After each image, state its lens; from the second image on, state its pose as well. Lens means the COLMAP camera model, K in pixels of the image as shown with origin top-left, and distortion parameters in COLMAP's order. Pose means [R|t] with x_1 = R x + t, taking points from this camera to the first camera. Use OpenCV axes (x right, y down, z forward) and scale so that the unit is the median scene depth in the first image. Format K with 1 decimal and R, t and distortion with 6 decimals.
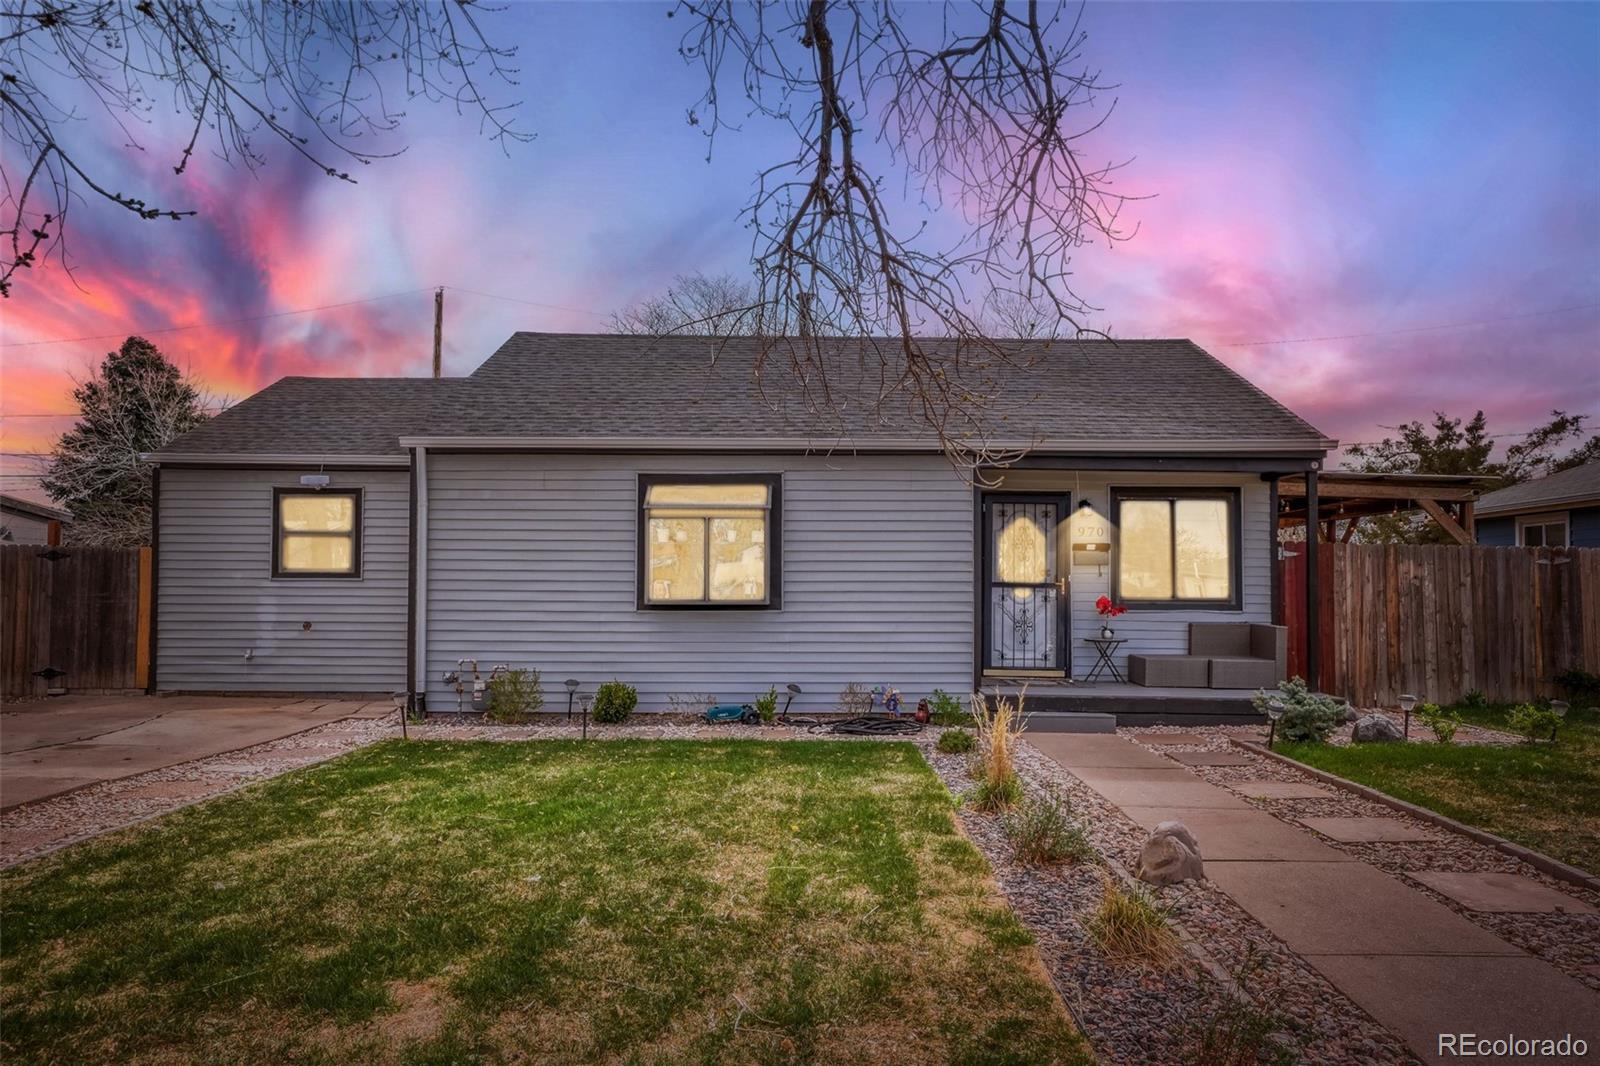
lens RADIAL K [[1042.7, 0, 804.9], [0, 1042.7, 559.3], [0, 0, 1]] dist [0.005843, -0.000128]
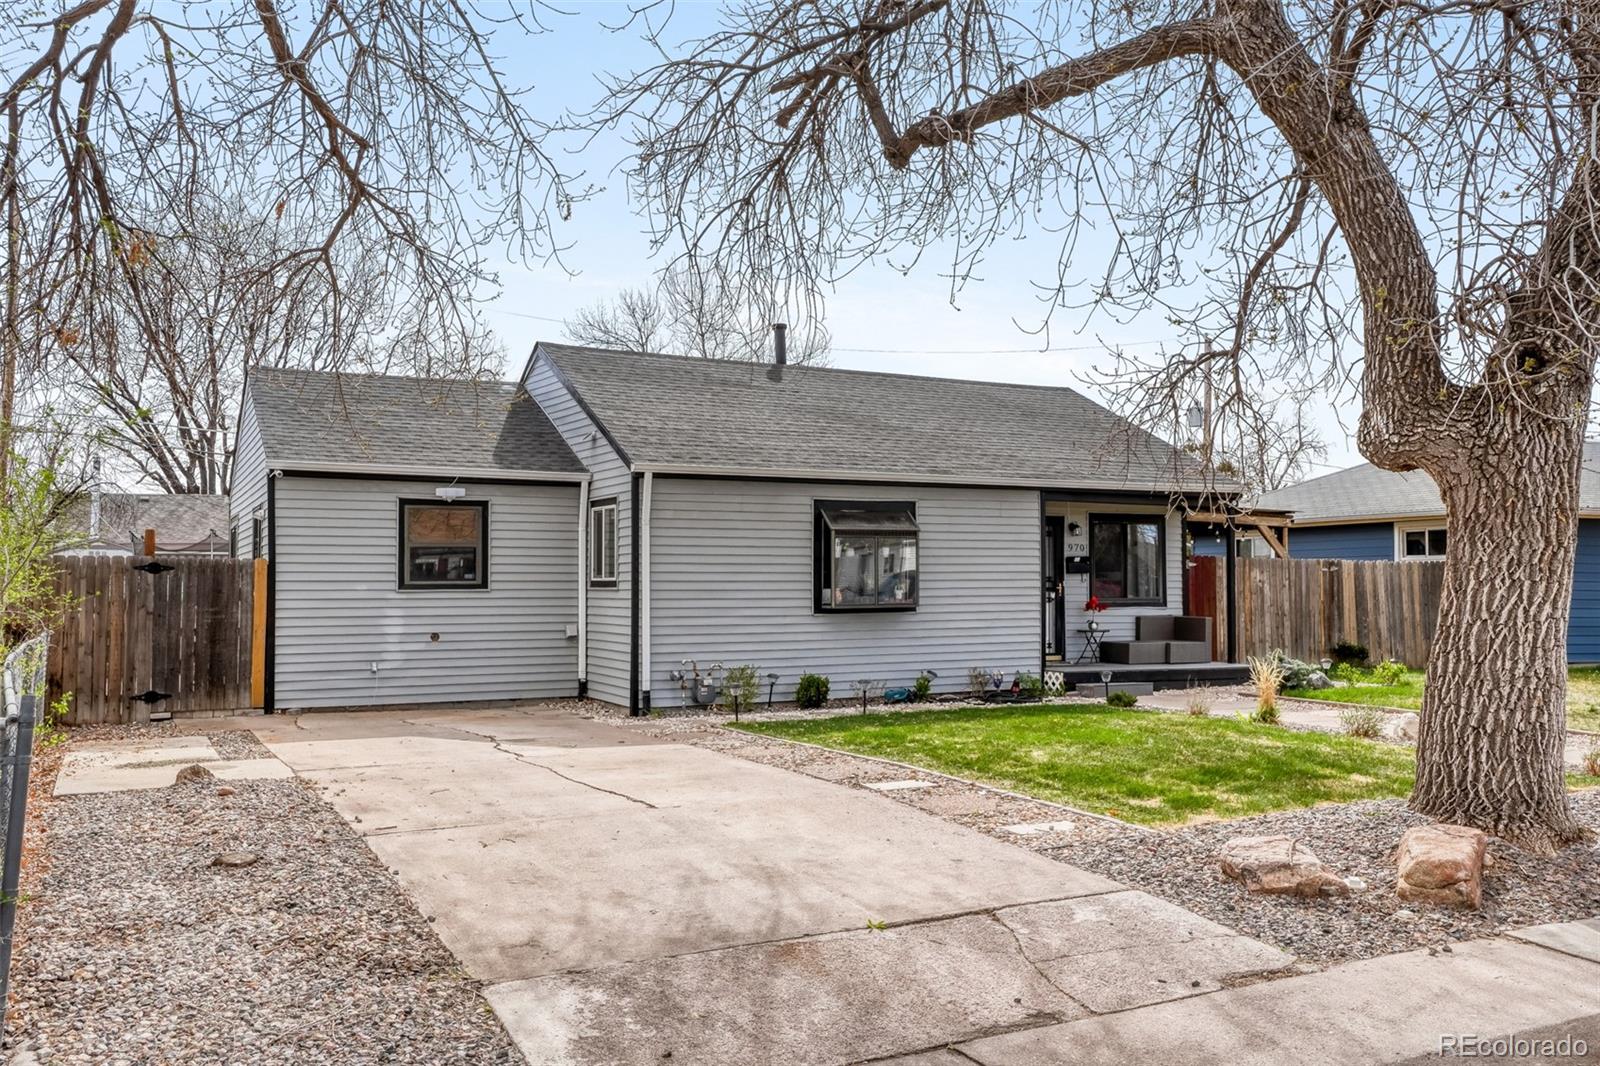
lens RADIAL K [[1315.4, 0, 796.7], [0, 1315.4, 535.7], [0, 0, 1]] dist [0.024804, 0.003611]
pose [[0.890992, 0.008177, 0.453946, -0.785271], [-0.003298, 0.999928, -0.011539, -0.021211], [-0.454008, 0.008784, 0.890954, -0.303549]]
